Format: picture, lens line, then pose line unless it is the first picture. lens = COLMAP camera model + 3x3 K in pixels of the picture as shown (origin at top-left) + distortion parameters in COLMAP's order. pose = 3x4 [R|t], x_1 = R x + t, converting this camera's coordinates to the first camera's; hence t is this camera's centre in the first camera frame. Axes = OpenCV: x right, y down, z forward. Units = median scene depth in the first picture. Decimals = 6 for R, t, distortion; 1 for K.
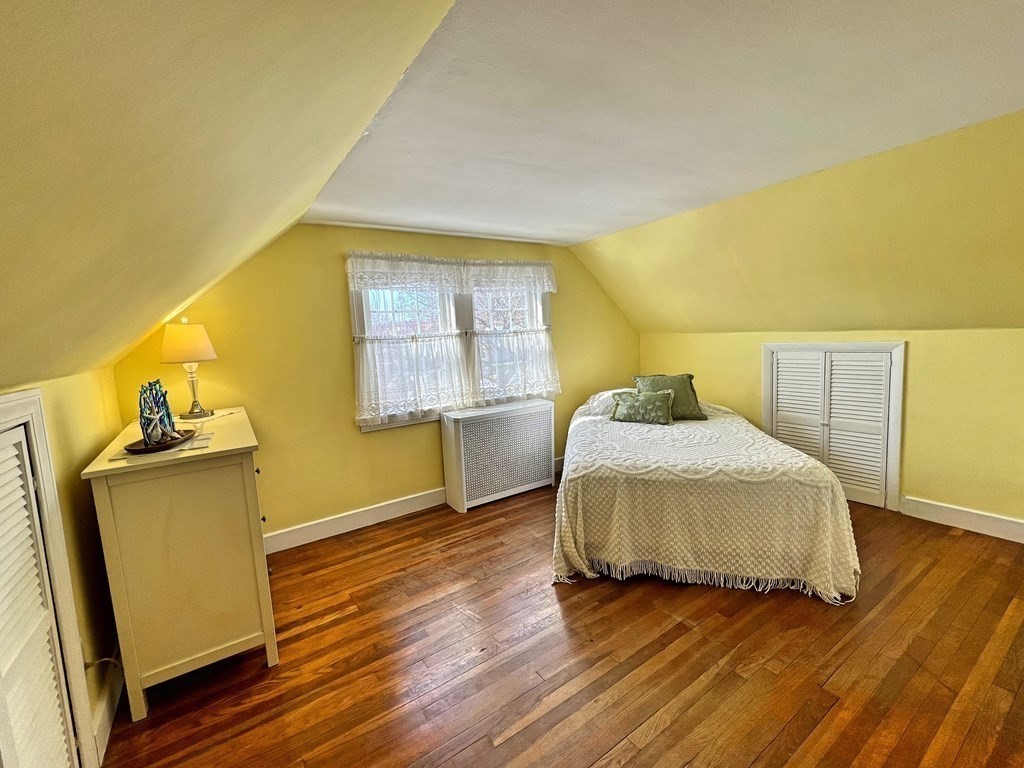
lens RADIAL K [[436.7, 0, 513.9], [0, 436.7, 382.2], [0, 0, 1]] dist [-0.001437, -0.000441]
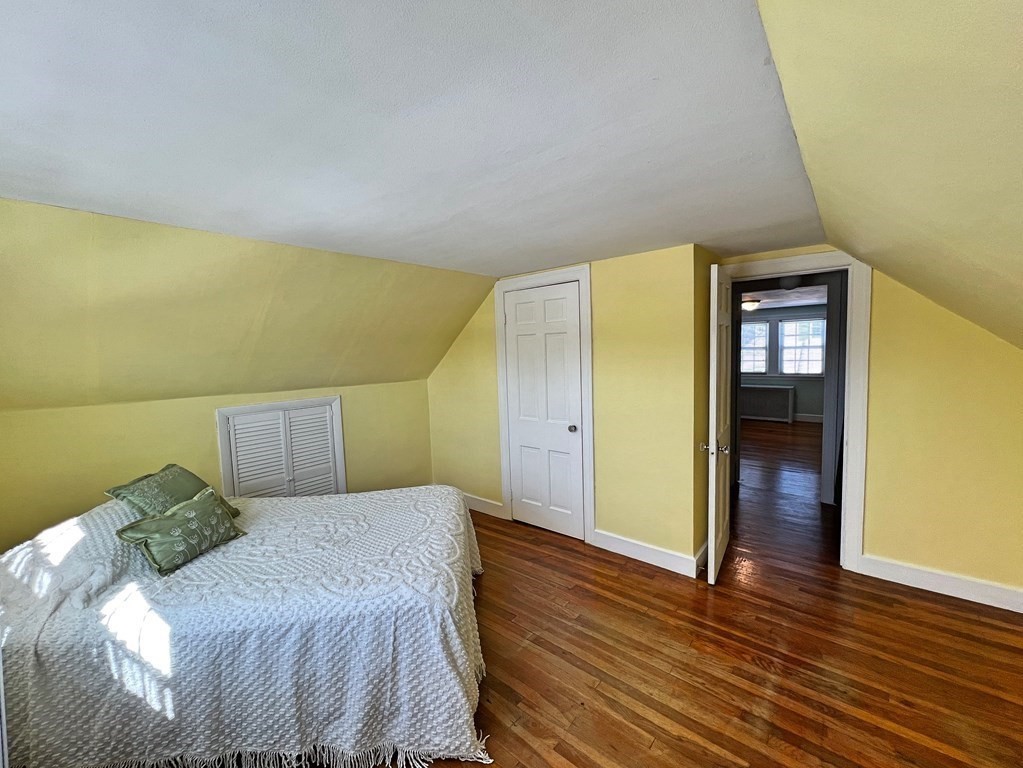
lens RADIAL K [[413.8, 0, 507.2], [0, 413.8, 381.3], [0, 0, 1]] dist [-0.001614, -0.000263]
pose [[-0.268617, -0.011321, 0.963181, -0.395184], [0.150634, 0.987135, 0.053612, -0.116405], [-0.951396, 0.159488, -0.263456, 0.775834]]
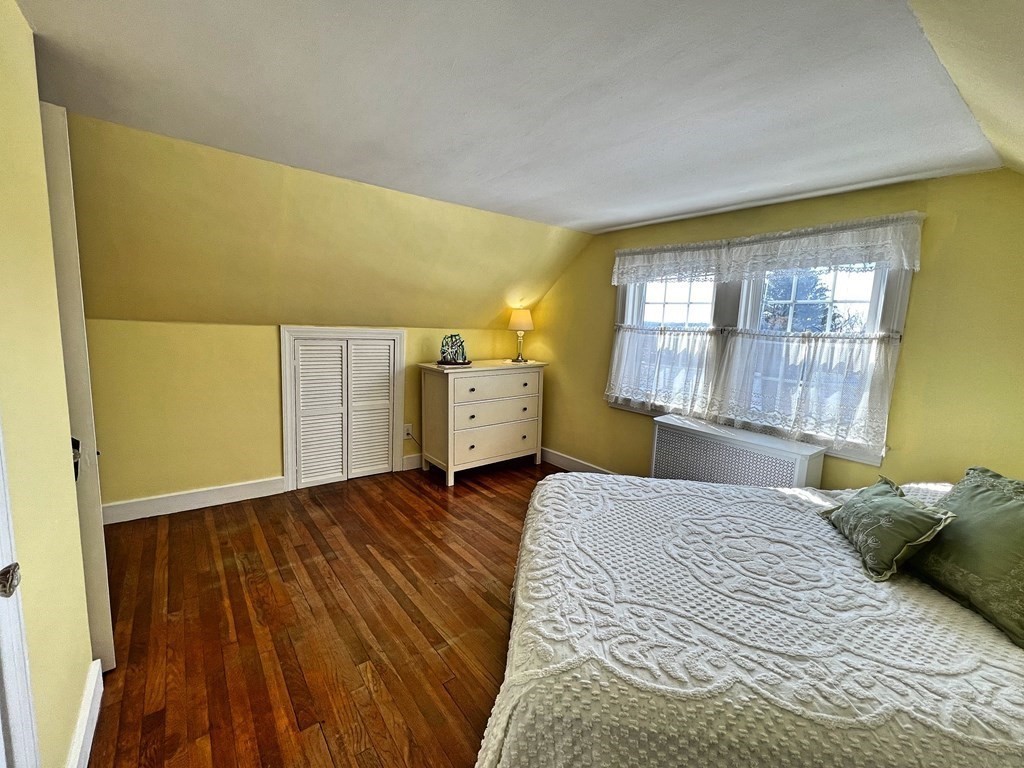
lens RADIAL K [[436.7, 0, 513.9], [0, 436.7, 382.2], [0, 0, 1]] dist [-0.001437, -0.000441]
pose [[0.063957, 0.191391, -0.979428, 0.755736], [-0.158456, 0.970934, 0.179384, -0.114627], [0.985292, 0.143724, 0.092425, 0.614858]]
